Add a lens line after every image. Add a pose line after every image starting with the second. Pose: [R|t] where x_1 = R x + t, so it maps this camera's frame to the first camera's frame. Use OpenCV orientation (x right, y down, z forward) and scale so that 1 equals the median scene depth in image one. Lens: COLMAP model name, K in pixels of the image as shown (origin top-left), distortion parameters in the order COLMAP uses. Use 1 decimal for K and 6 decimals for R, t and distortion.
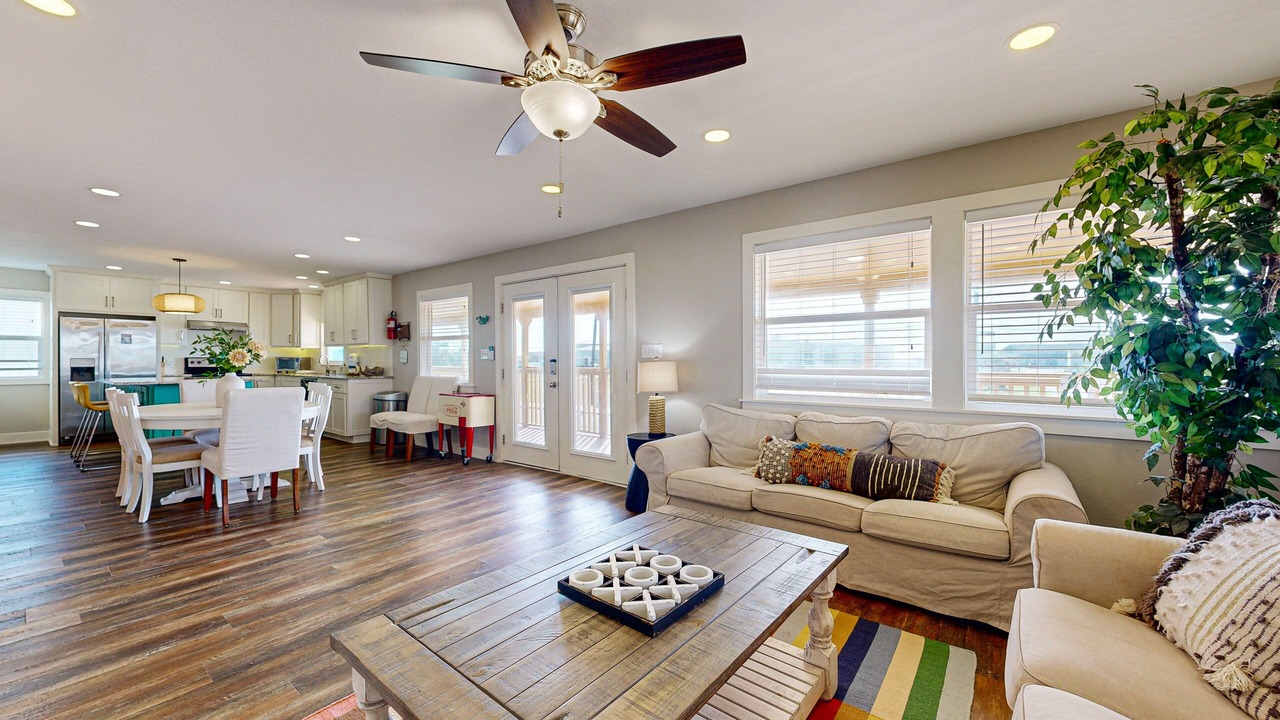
lens RADIAL K [[483.1, 0, 646.1], [0, 483.1, 361.0], [0, 0, 1]] dist [-0.007581, 0.000211]
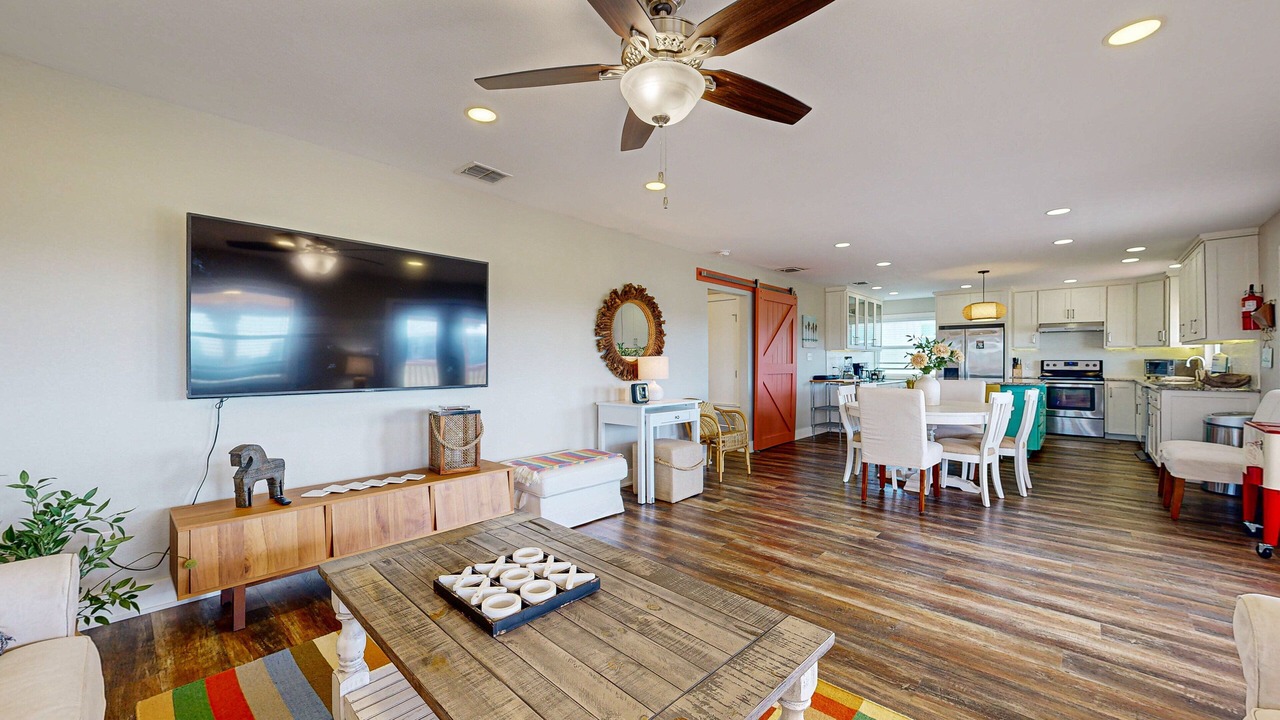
lens RADIAL K [[483.1, 0, 619.3], [0, 483.1, 362.7], [0, 0, 1]] dist [-0.007581, 0.000211]
pose [[-0.123539, 0.001125, -0.992339, 0.330947], [-0.004041, 0.999990, 0.001637, -0.000598], [0.992331, 0.004212, -0.123534, 0.459194]]
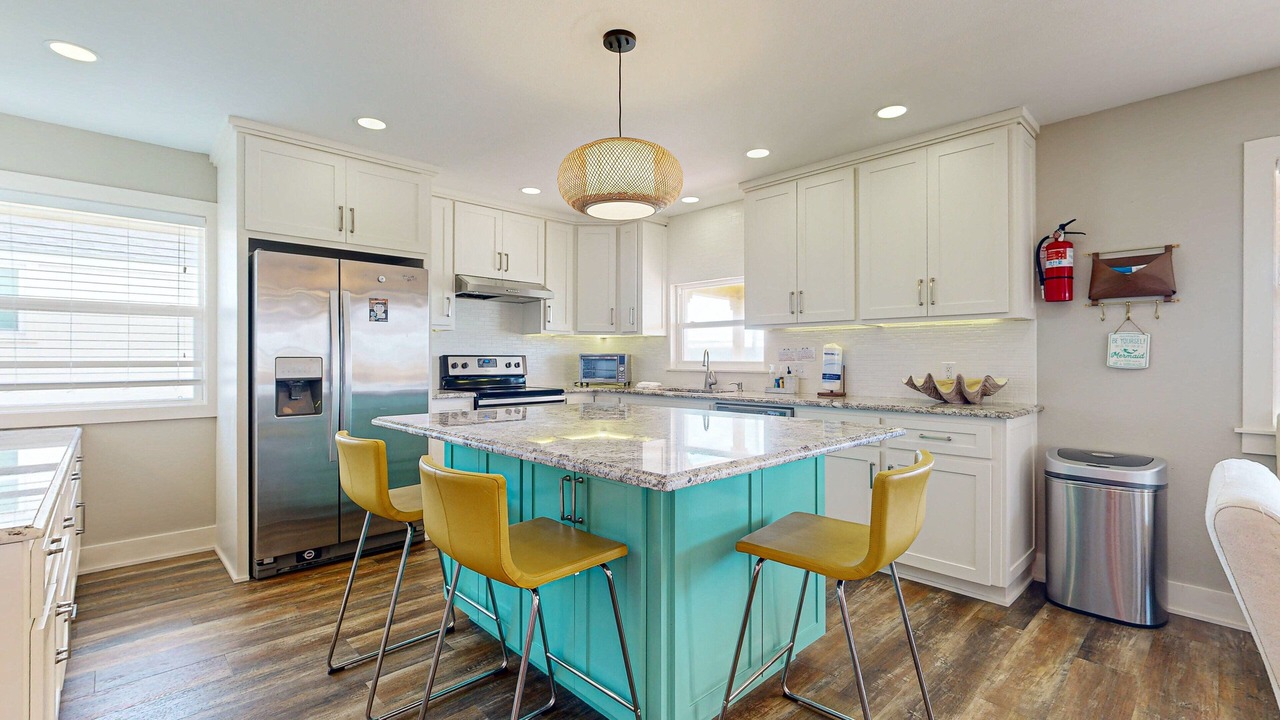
lens RADIAL K [[565.8, 0, 643.1], [0, 565.8, 359.0], [0, 0, 1]] dist [0.000289, -0.000224]
pose [[0.987666, -0.001762, -0.156563, -1.337611], [0.001071, 0.999989, -0.004495, -0.001821], [0.156569, 0.004272, 0.987658, 0.943926]]
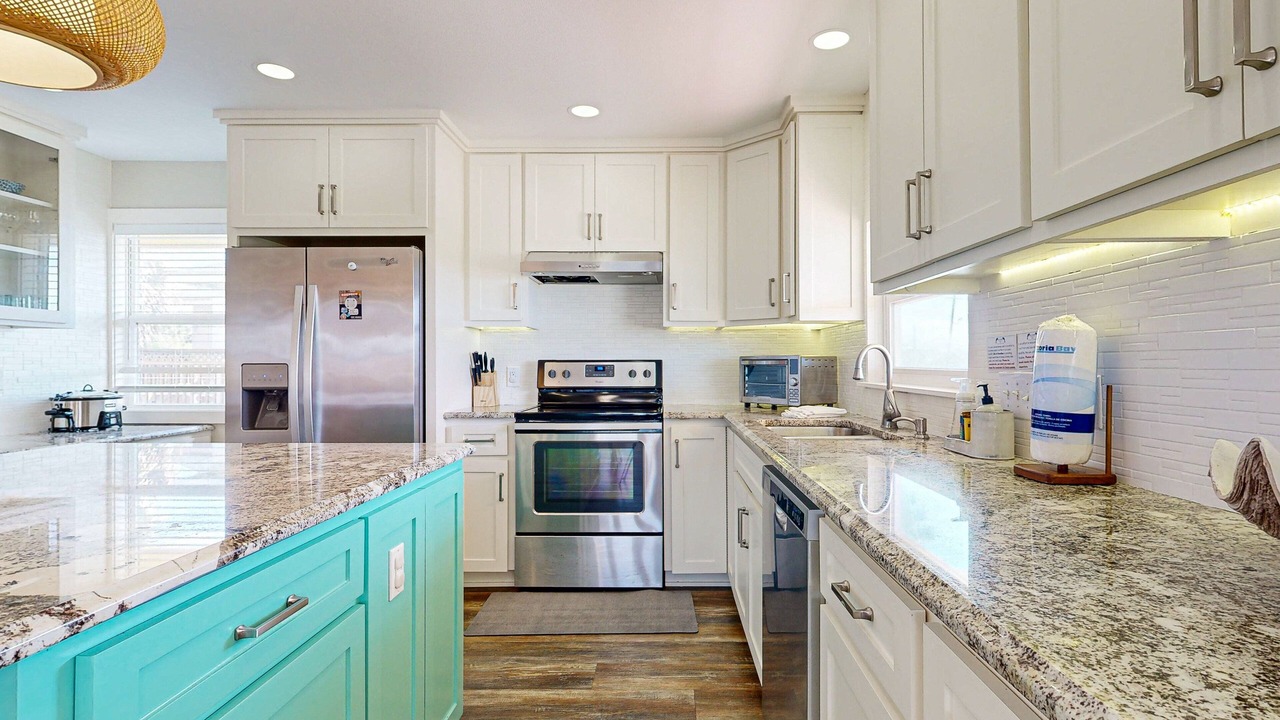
lens RADIAL K [[633.9, 0, 659.6], [0, 633.9, 362.5], [0, 0, 1]] dist [0.012474, 0.000295]
pose [[0.597008, -0.005378, -0.802217, -1.027616], [0.000384, 0.999979, -0.006417, -0.004945], [0.802235, 0.003523, 0.596998, 1.552435]]
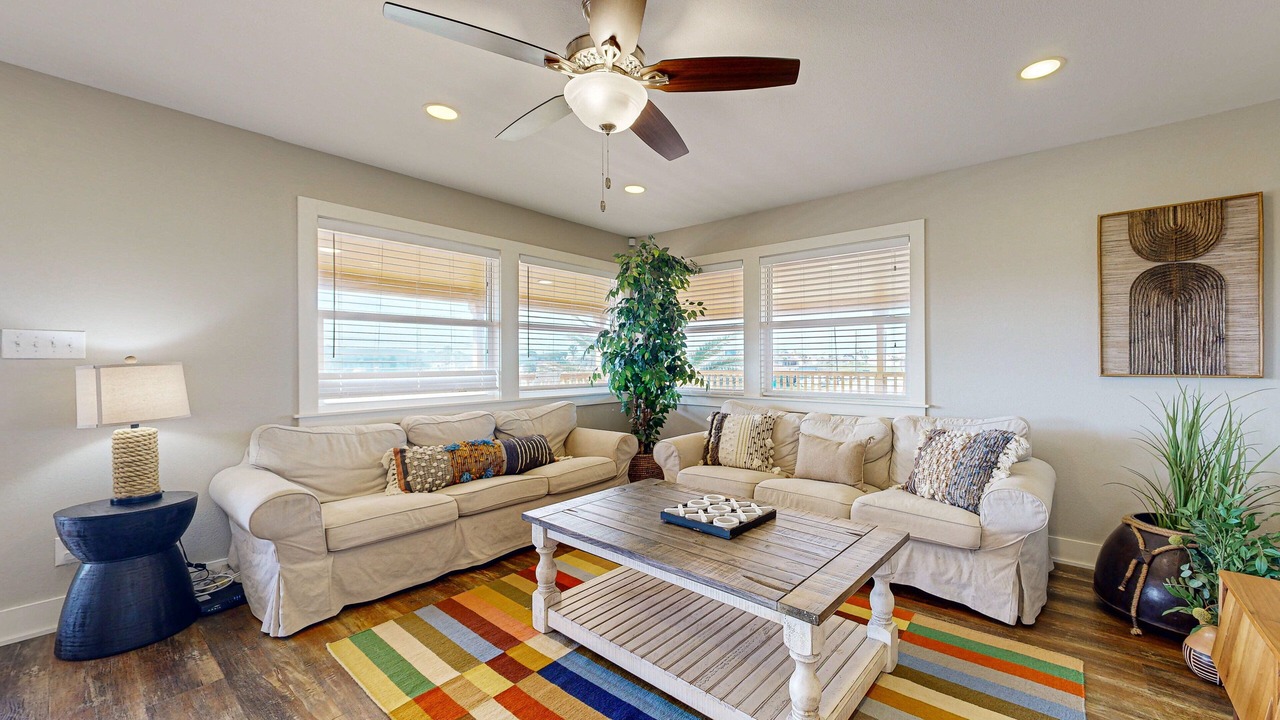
lens RADIAL K [[499.1, 0, 652.2], [0, 499.1, 364.6], [0, 0, 1]] dist [-0.013773, -0.000199]
pose [[0.059592, -0.007280, 0.998196, -0.539463], [0.003978, 0.999967, 0.007055, -0.002183], [-0.998215, 0.003550, 0.059619, 0.399212]]
